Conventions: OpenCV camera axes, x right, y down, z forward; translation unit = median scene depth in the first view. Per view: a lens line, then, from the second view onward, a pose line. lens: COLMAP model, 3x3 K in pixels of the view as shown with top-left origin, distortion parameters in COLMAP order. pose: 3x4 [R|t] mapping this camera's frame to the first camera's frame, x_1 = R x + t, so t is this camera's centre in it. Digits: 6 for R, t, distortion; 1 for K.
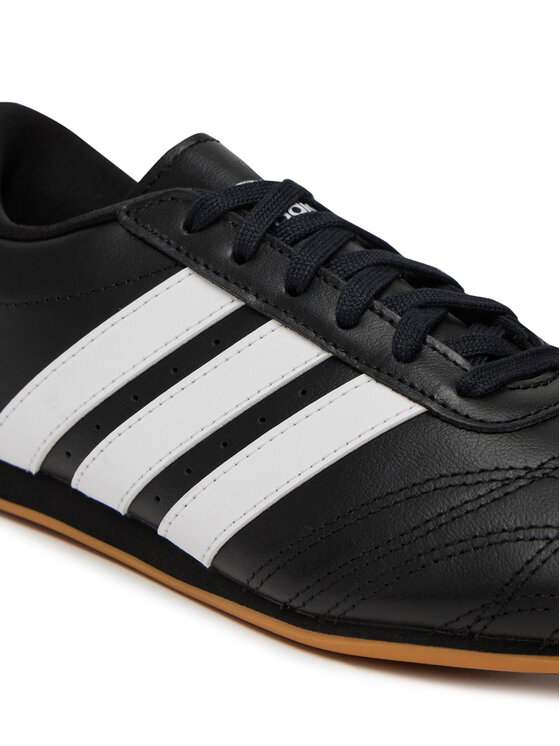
lens RADIAL K [[2120.1, 0, 280.2], [0, 2120.1, 372.2], [0, 0, 1]] dist [-0.084998, 0.000000]
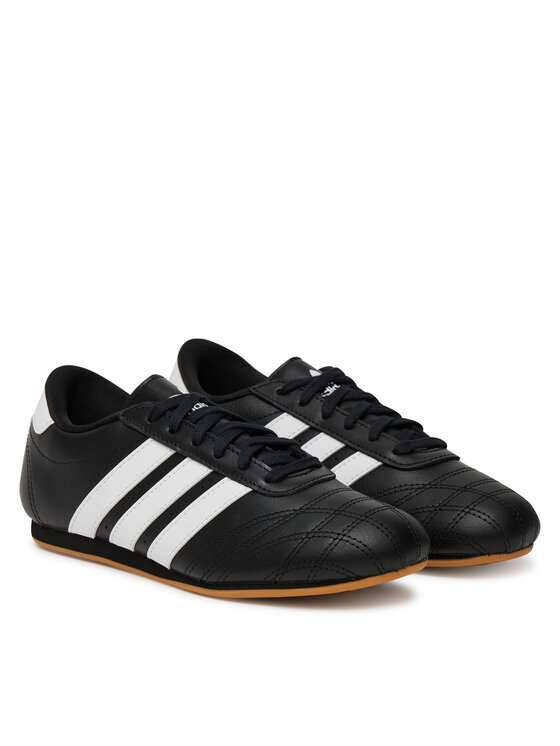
lens RADIAL K [[2195.5, 0, 279.8], [0, 2195.5, 373.5], [0, 0, 1]] dist [-0.051649, 0.000000]
pose [[0.992498, -0.102748, -0.066269, 0.259568], [0.098372, 0.992944, -0.066227, 0.051309], [0.072606, 0.059211, 0.995602, -1.335321]]
